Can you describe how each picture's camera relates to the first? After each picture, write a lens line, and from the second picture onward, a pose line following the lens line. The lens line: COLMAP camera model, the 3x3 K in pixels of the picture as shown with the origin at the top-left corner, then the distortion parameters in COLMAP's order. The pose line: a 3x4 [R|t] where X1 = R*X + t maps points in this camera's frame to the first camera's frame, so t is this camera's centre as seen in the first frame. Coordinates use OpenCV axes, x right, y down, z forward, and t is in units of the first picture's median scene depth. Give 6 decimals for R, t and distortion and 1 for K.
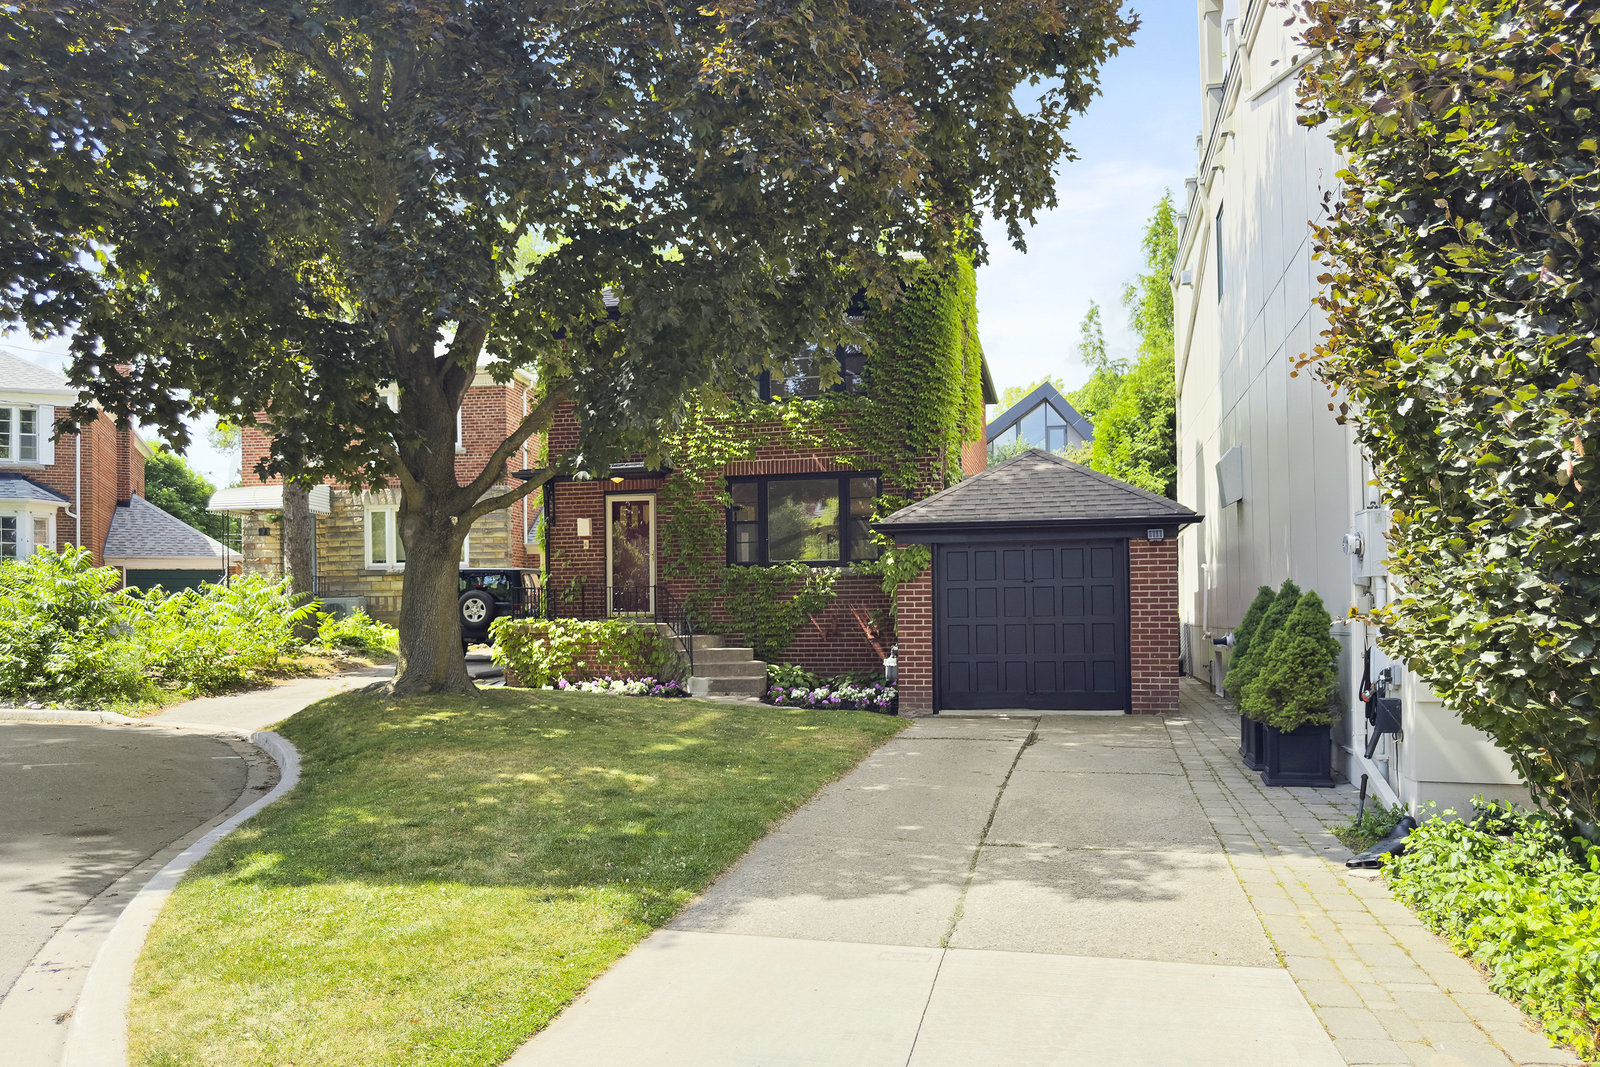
lens RADIAL K [[1128.8, 0, 769.6], [0, 1128.8, 563.8], [0, 0, 1]] dist [-0.005136, -0.002742]
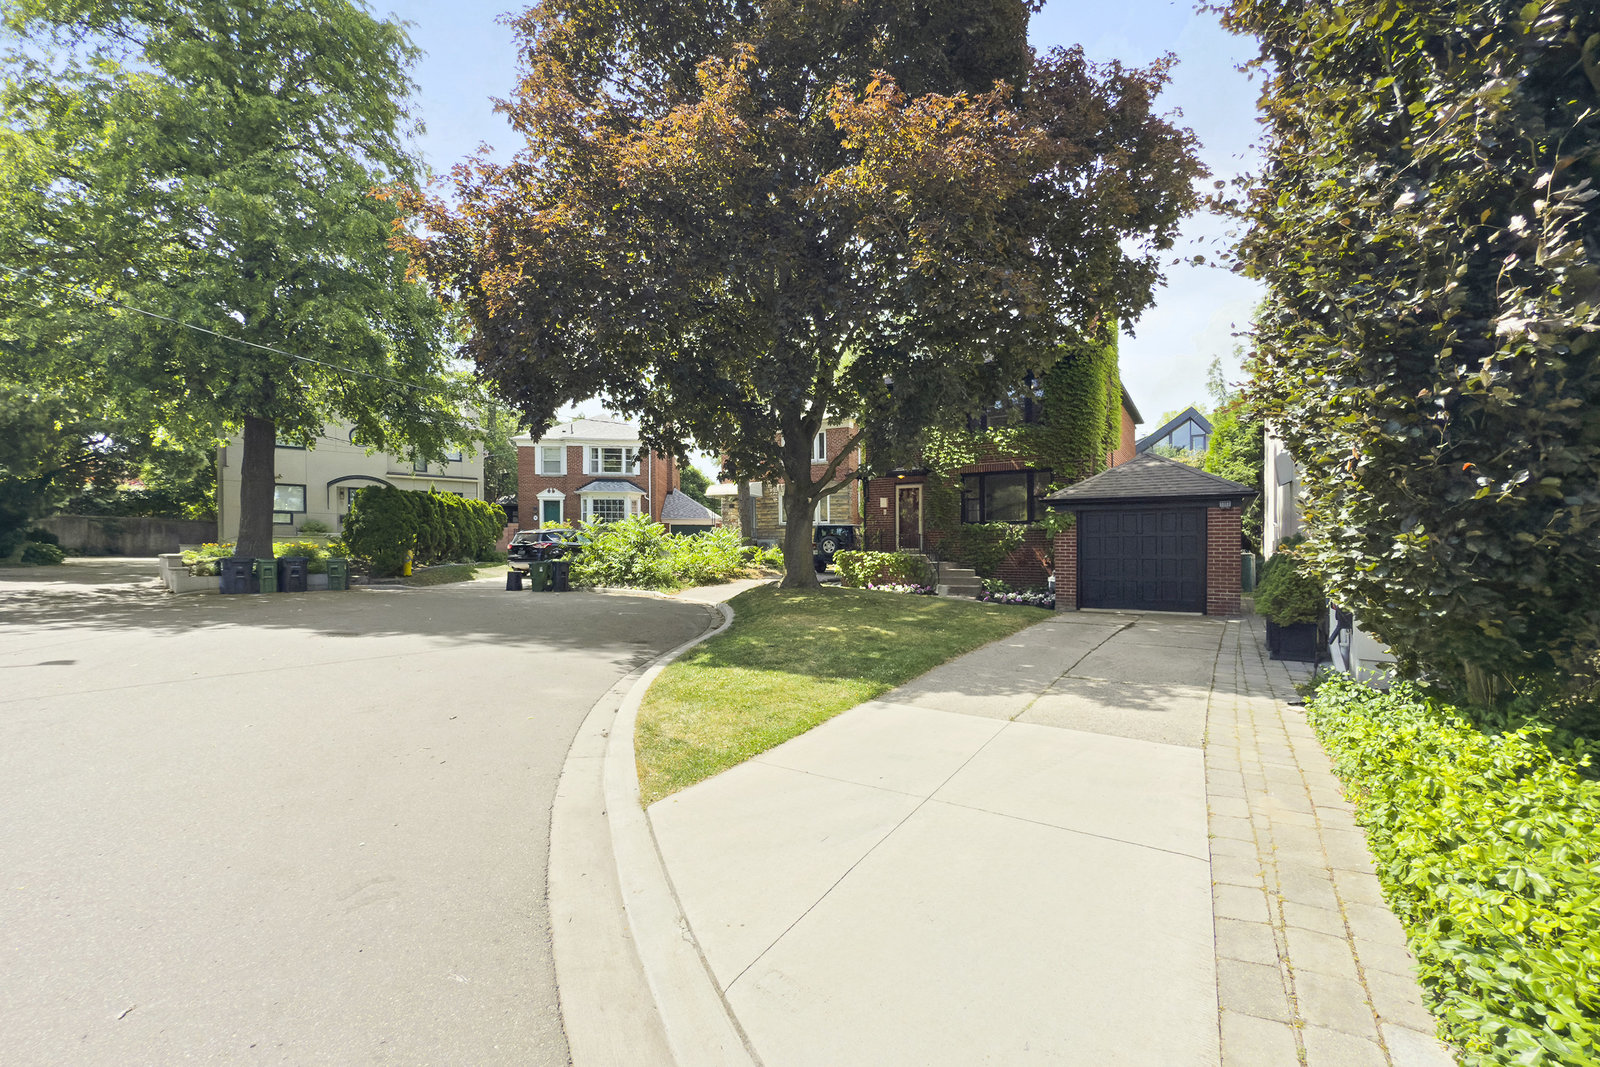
lens RADIAL K [[632.0, 0, 800.0], [0, 632.0, 533.5], [0, 0, 1]] dist [0.001210, 0.000021]
pose [[0.947351, 0.007400, -0.320111, 0.049984], [-0.001908, 0.999846, 0.017466, 0.000740], [0.320191, -0.015936, 0.947219, -0.042452]]
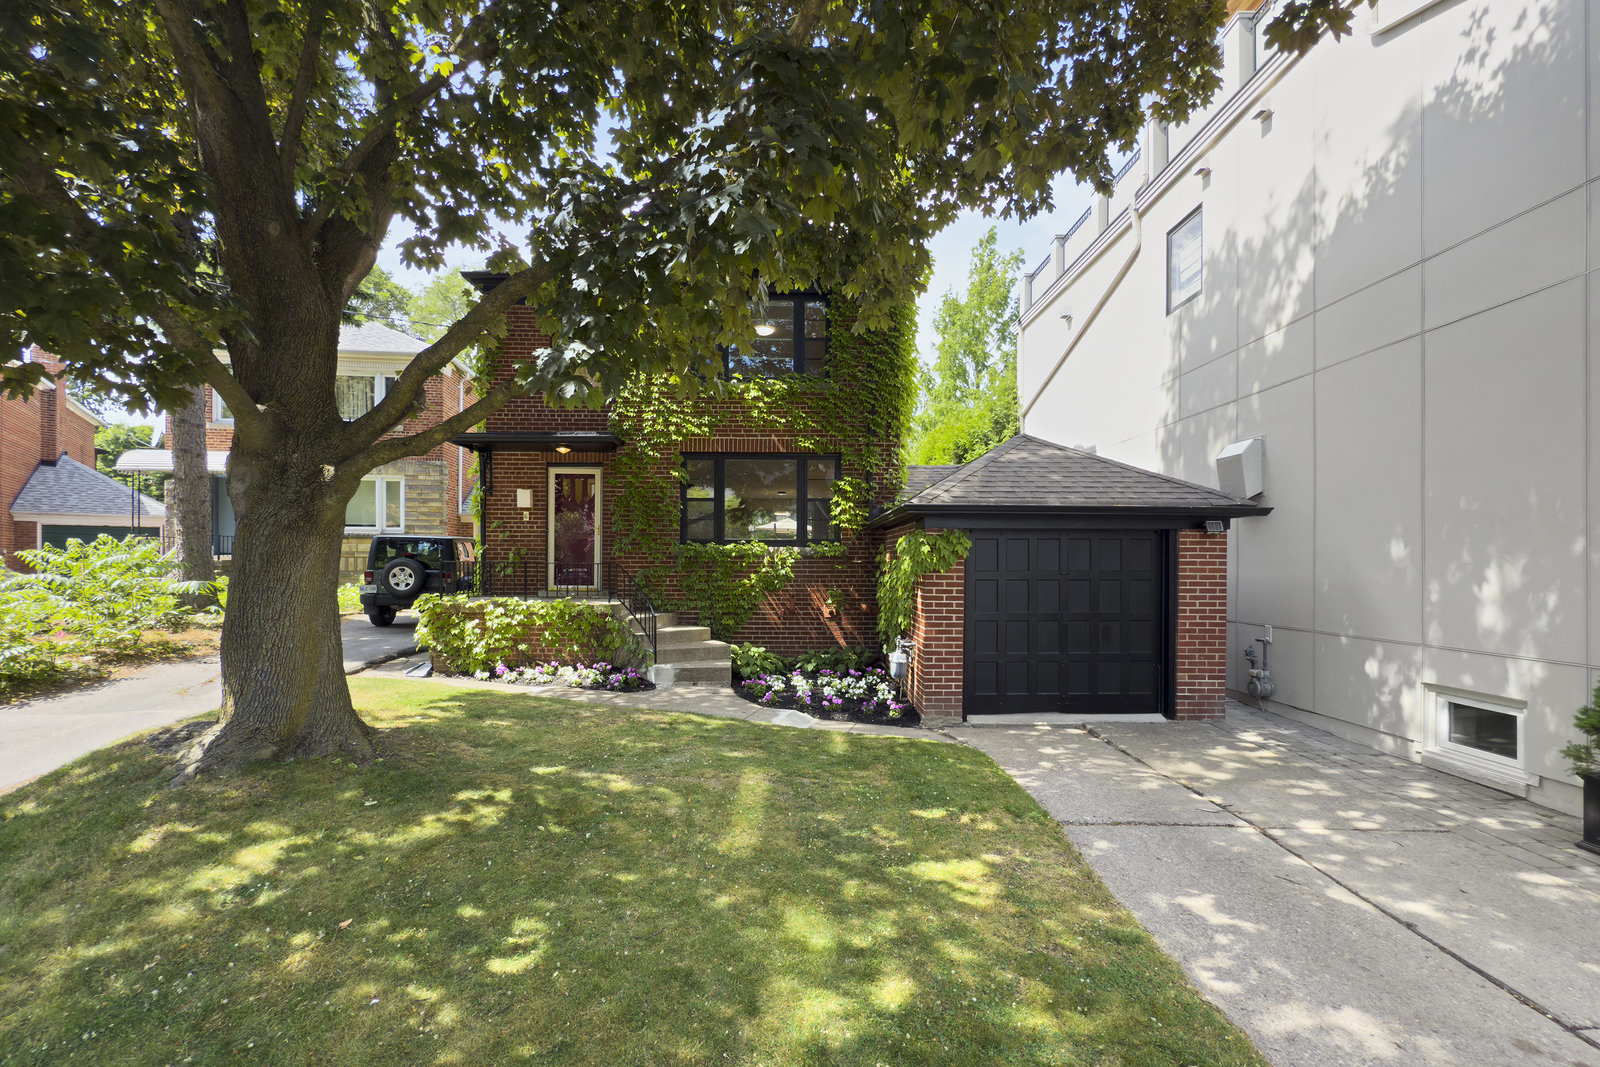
lens RADIAL K [[644.3, 0, 793.8], [0, 644.3, 547.2], [0, 0, 1]] dist [-0.002872, -0.000062]
pose [[0.965136, 0.020162, 0.260973, -0.109292], [-0.026212, 0.999462, 0.019723, -0.009461], [-0.260435, -0.025876, 0.965145, 0.519214]]
